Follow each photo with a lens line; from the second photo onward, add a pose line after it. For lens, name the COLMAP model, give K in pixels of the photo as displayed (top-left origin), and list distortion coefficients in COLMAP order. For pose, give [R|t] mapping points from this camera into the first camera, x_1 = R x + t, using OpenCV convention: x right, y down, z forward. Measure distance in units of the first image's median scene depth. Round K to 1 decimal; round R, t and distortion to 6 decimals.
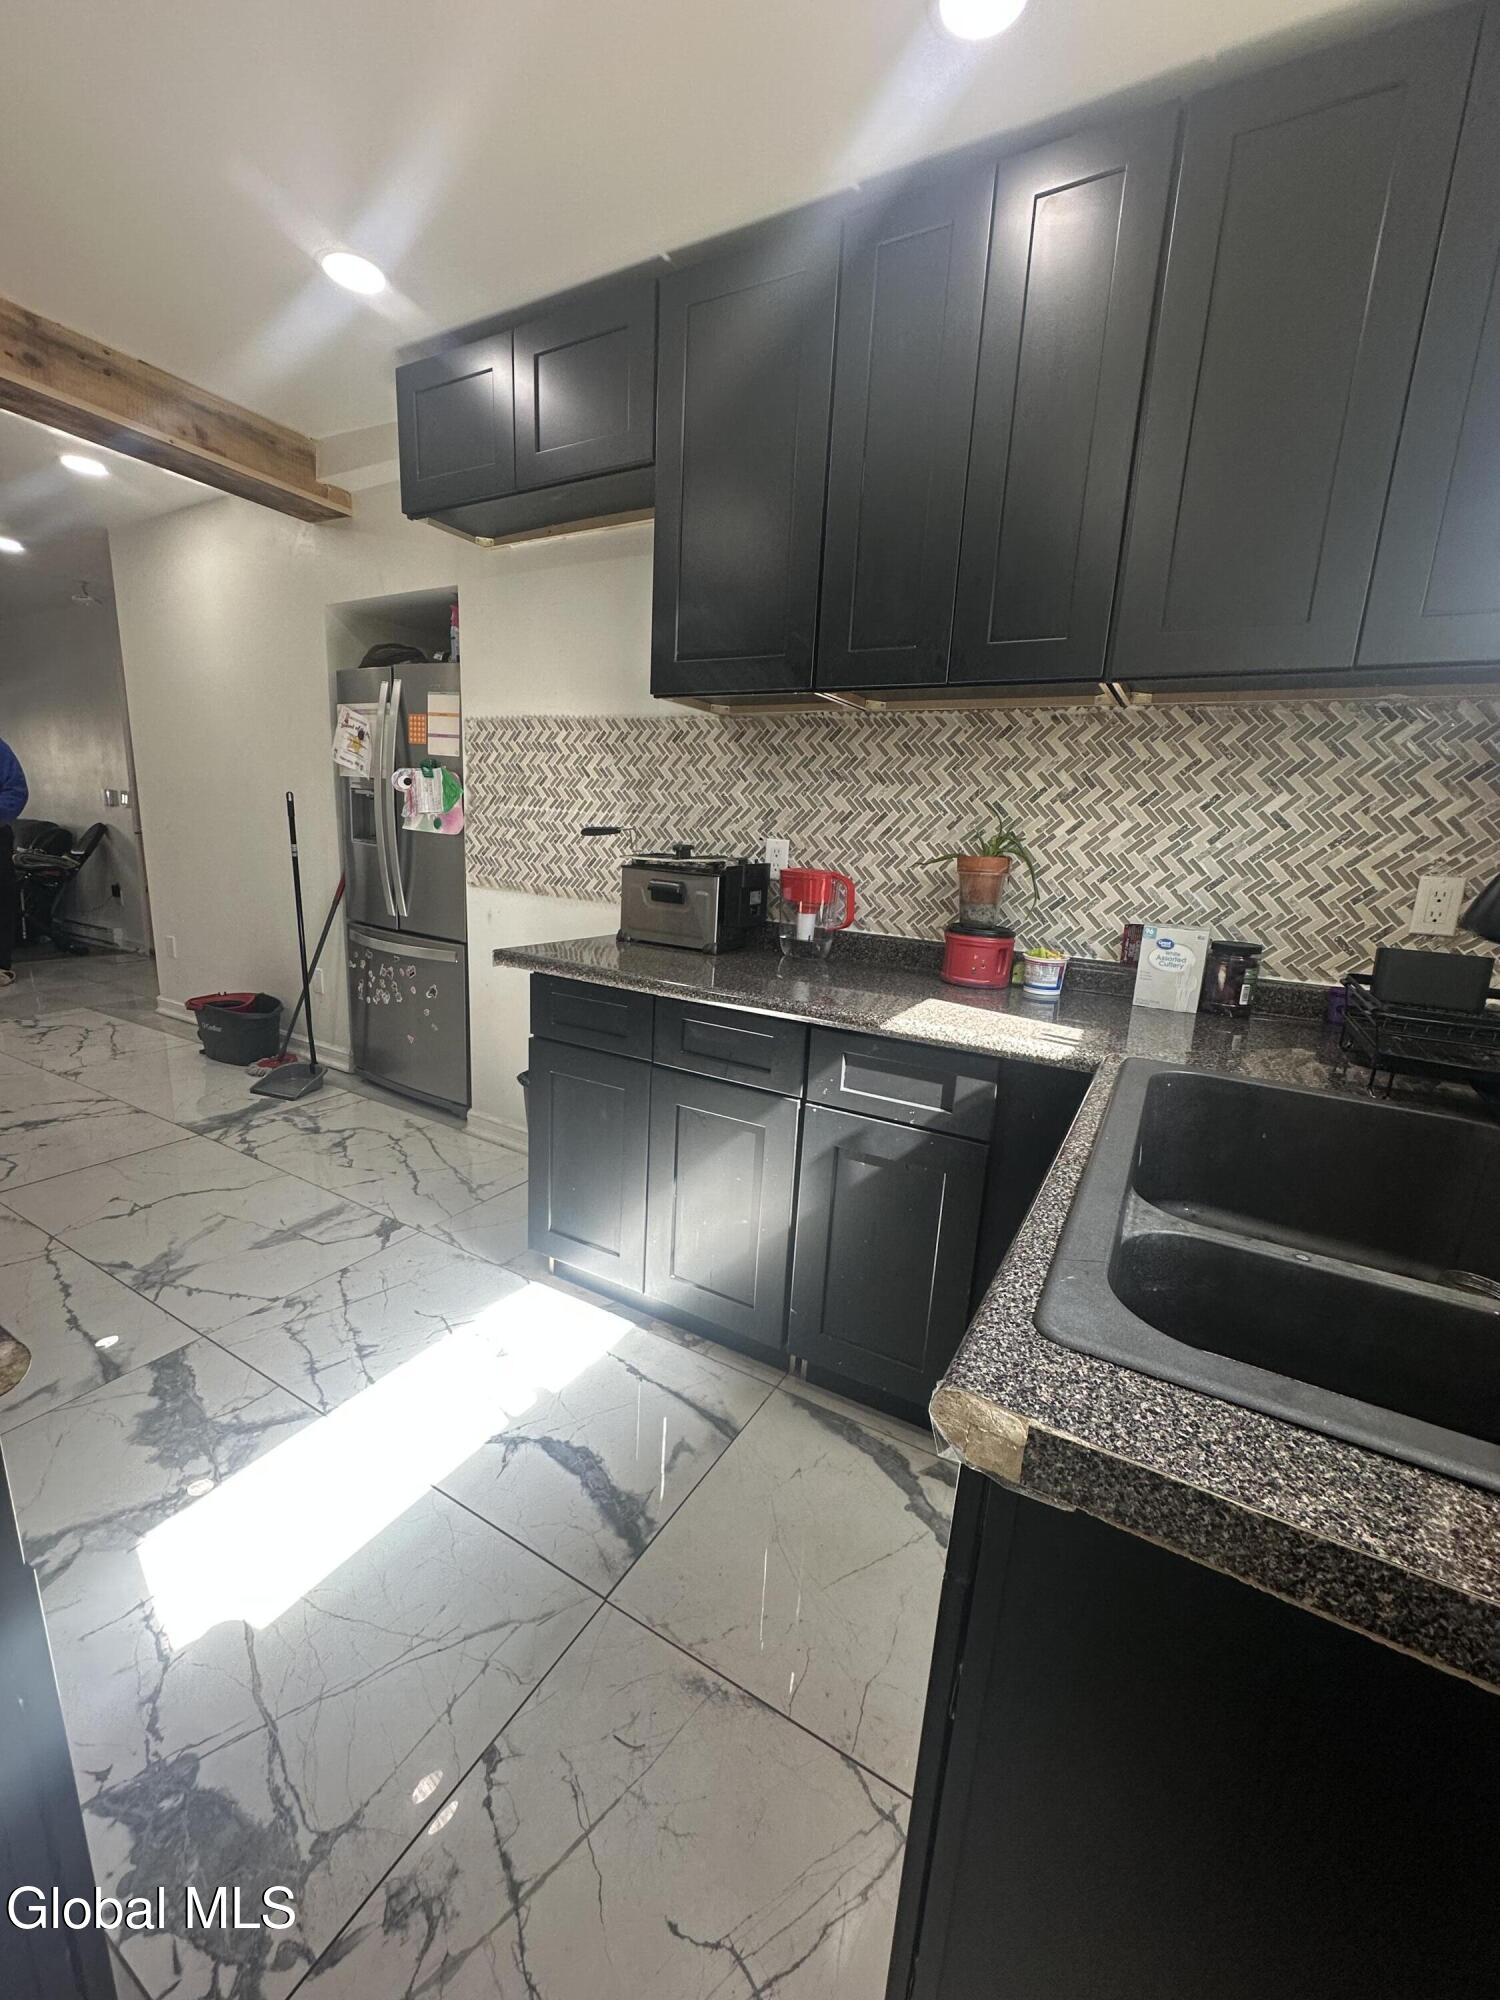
lens RADIAL K [[784.2, 0, 763.3], [0, 784.2, 1020.9], [0, 0, 1]] dist [0.000397, 0.000173]
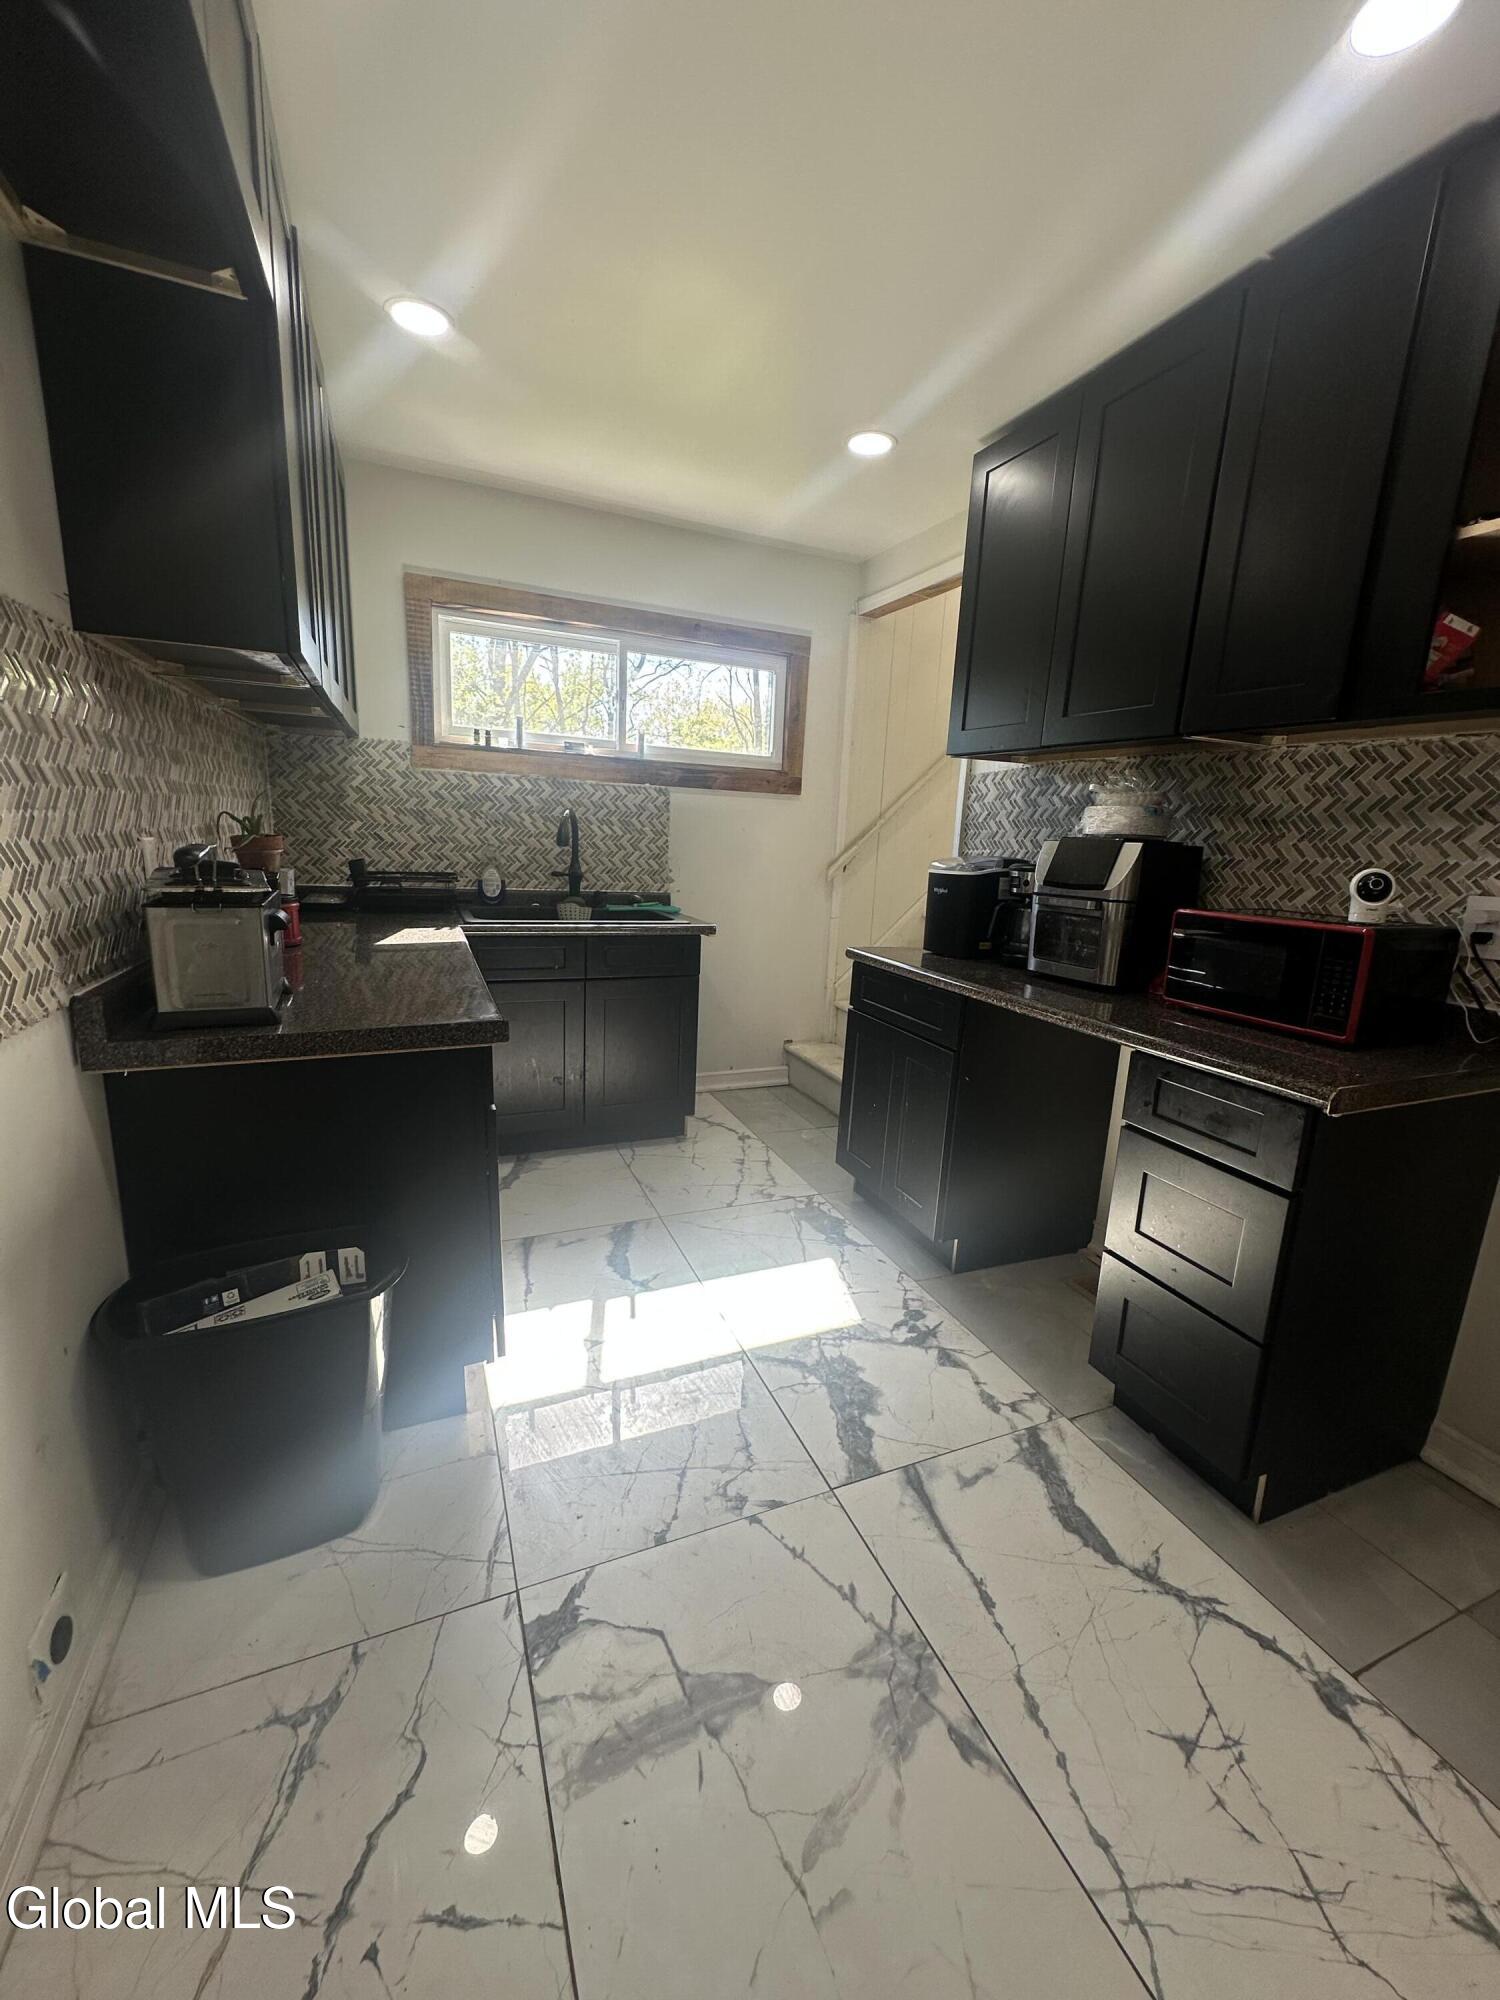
lens RADIAL K [[784.2, 0, 759.7], [0, 784.2, 998.3], [0, 0, 1]] dist [0.000397, 0.000173]
pose [[-0.784319, -0.210442, 0.583573, -1.125125], [0.072878, 0.902934, 0.423555, -0.466719], [-0.616062, 0.374732, -0.692852, 1.561101]]
